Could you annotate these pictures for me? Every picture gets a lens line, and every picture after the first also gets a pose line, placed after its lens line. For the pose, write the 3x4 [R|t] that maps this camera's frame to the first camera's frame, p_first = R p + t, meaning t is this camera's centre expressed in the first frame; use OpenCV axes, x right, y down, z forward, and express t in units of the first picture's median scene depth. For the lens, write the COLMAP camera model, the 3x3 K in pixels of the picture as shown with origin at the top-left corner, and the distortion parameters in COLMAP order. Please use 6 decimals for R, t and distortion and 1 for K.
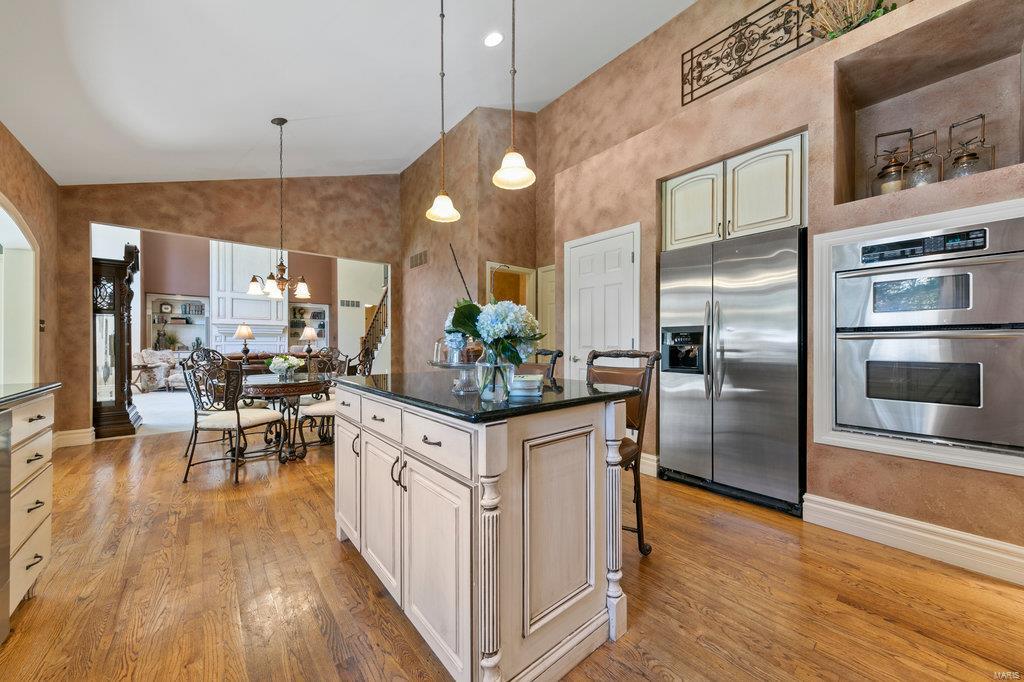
lens RADIAL K [[368.6, 0, 515.2], [0, 368.6, 343.1], [0, 0, 1]] dist [0.007703, -0.000064]
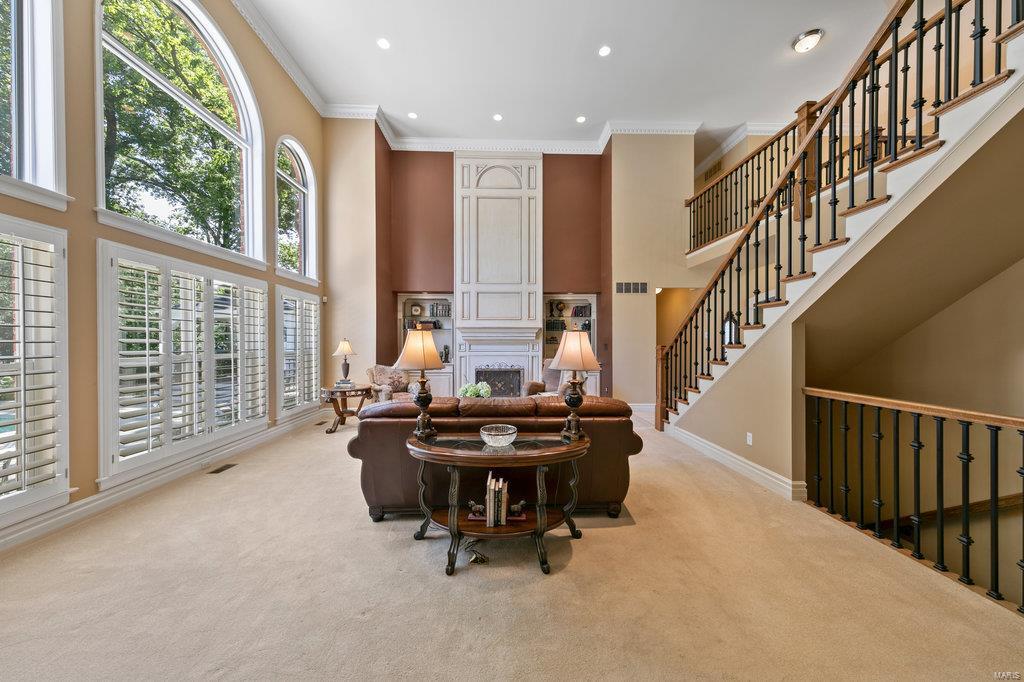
lens RADIAL K [[350.0, 0, 509.4], [0, 350.0, 343.2], [0, 0, 1]] dist [0.008164, -0.000266]
pose [[0.780248, 0.002197, -0.625467, -0.518980], [0.000659, 0.999990, 0.004334, -0.042874], [0.625471, -0.003794, 0.780239, 0.917873]]
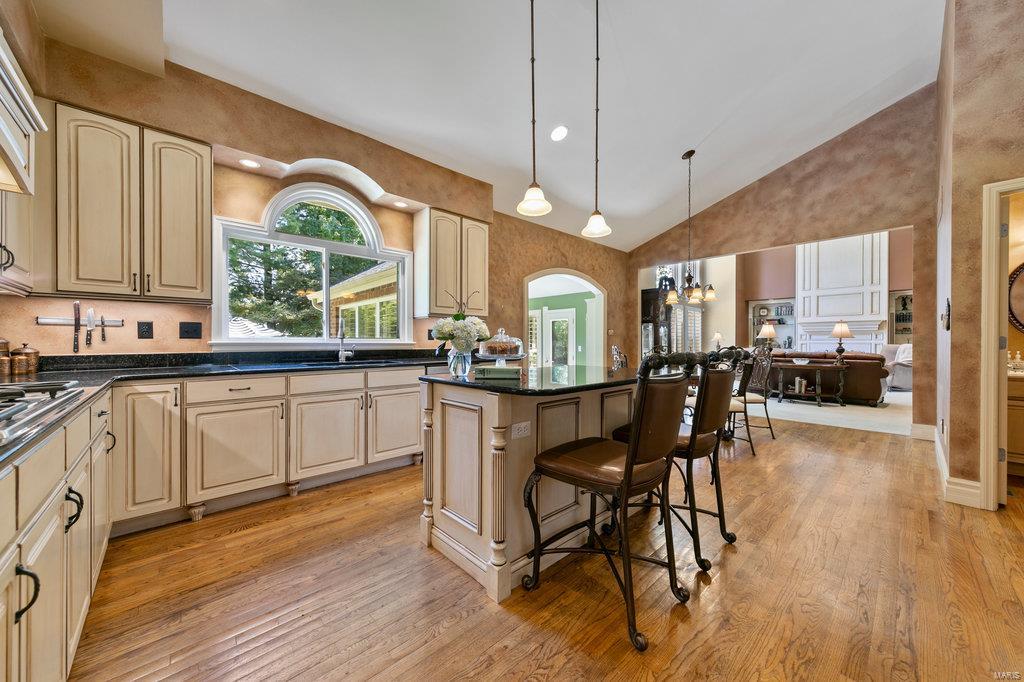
lens RADIAL K [[368.6, 0, 506.9], [0, 368.6, 343.2], [0, 0, 1]] dist [0.007703, -0.000064]
pose [[0.035645, 0.004393, -0.999355, 0.355300], [-0.000226, 0.999990, 0.004387, 0.000491], [0.999364, 0.000069, 0.035646, 0.252302]]
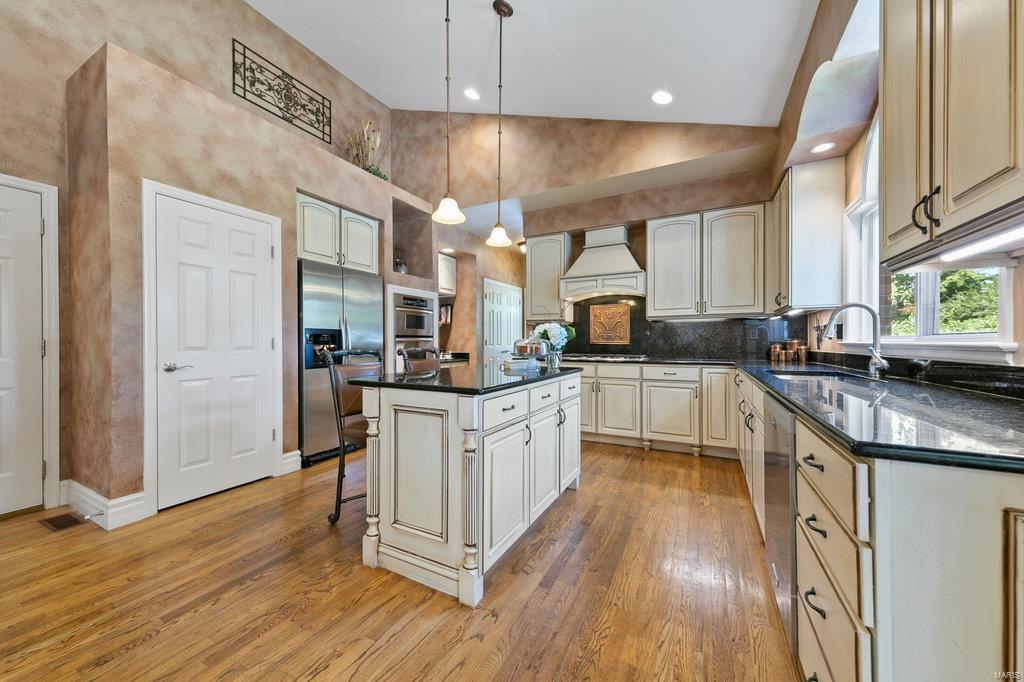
lens RADIAL K [[368.6, 0, 516.2], [0, 368.6, 343.4], [0, 0, 1]] dist [0.007703, -0.000064]
pose [[-0.378891, 0.000918, 0.925441, -0.459687], [0.002218, 0.999998, -0.000084, 0.002060], [-0.925439, 0.002021, -0.378892, 0.453533]]
